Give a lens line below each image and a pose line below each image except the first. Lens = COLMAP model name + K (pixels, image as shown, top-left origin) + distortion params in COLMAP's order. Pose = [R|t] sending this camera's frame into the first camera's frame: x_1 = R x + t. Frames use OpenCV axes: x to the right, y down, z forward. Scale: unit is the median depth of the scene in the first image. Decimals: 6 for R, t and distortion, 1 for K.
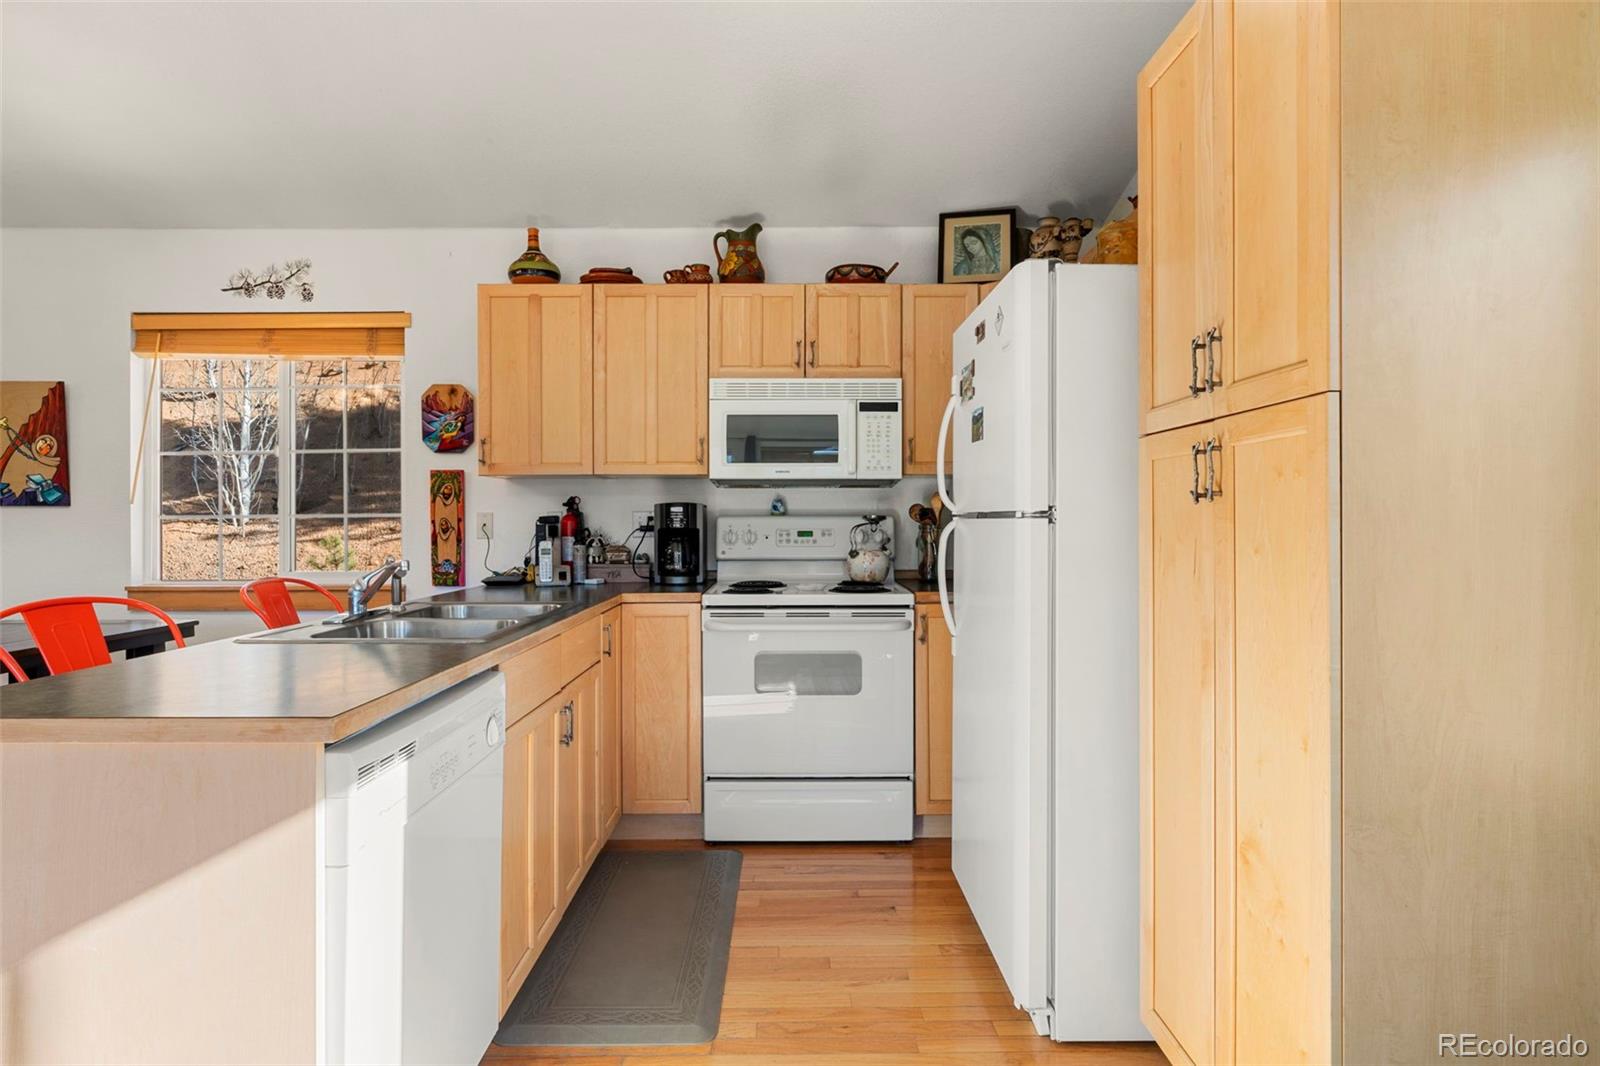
lens RADIAL K [[764.2, 0, 789.1], [0, 764.2, 510.4], [0, 0, 1]] dist [-0.006188, -0.001126]
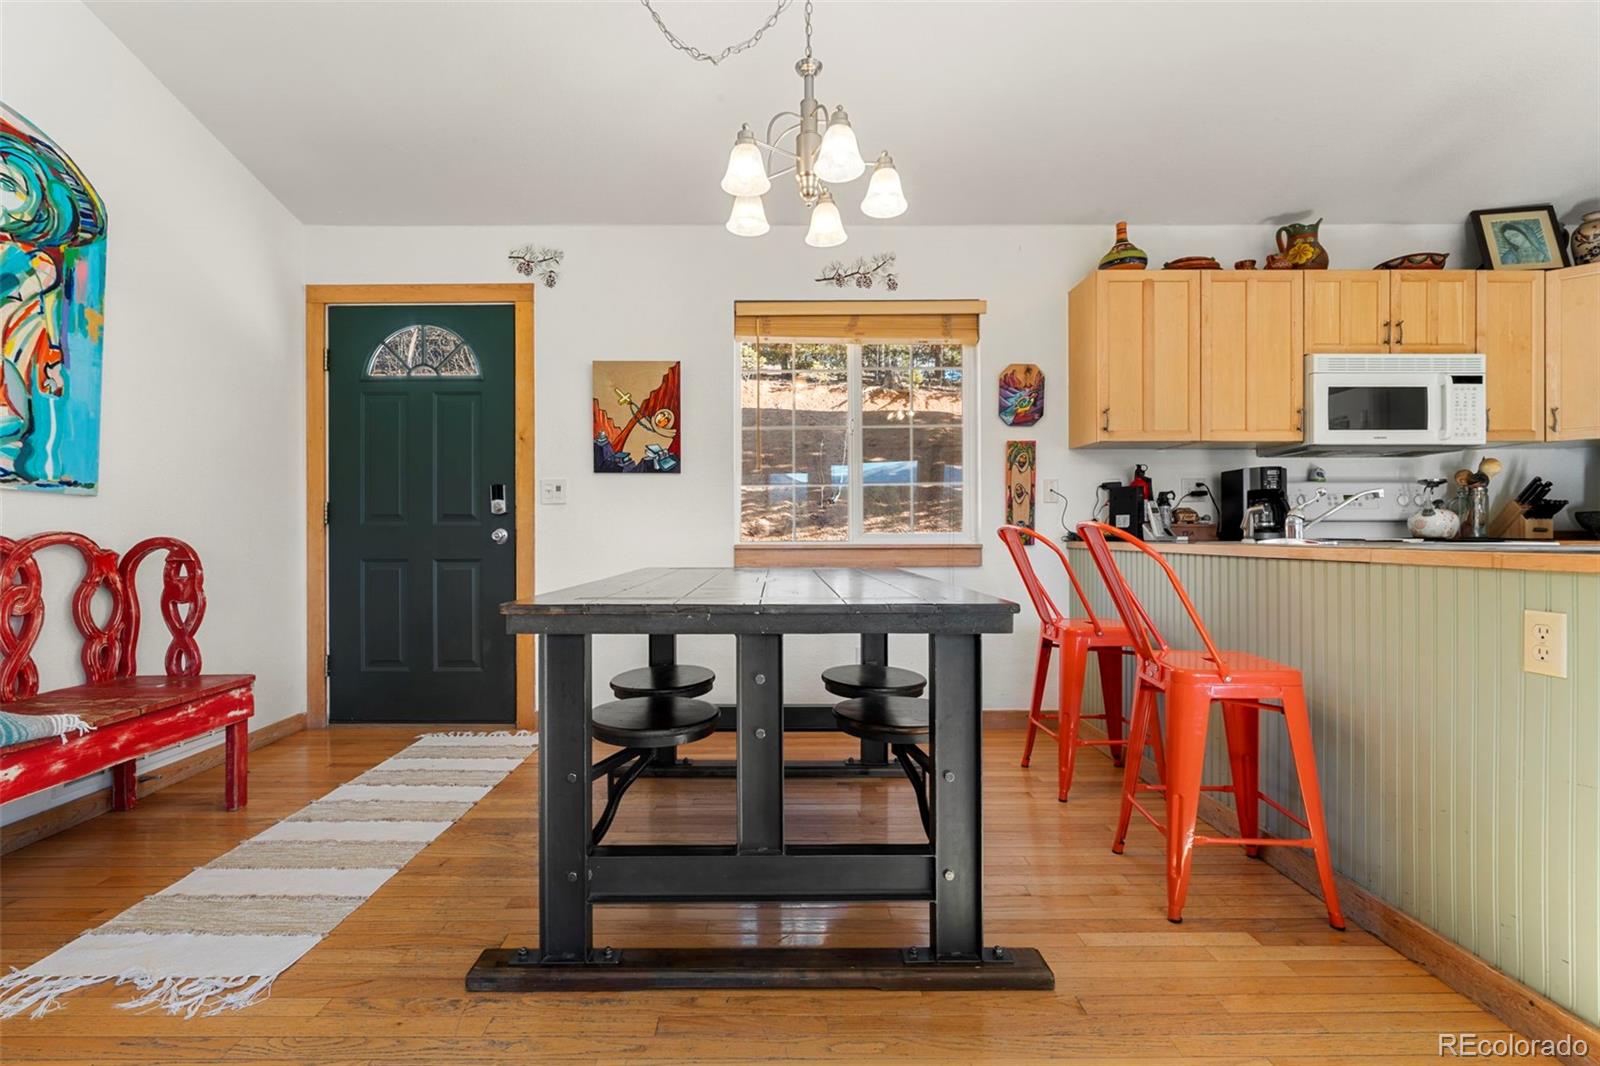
lens RADIAL K [[727.2, 0, 760.2], [0, 727.2, 537.8], [0, 0, 1]] dist [-0.010476, 0.000928]
pose [[0.999761, 0.002182, -0.021743, -0.813639], [-0.002049, 0.999979, 0.006135, 0.083774], [0.021756, -0.006089, 0.999745, -0.072802]]
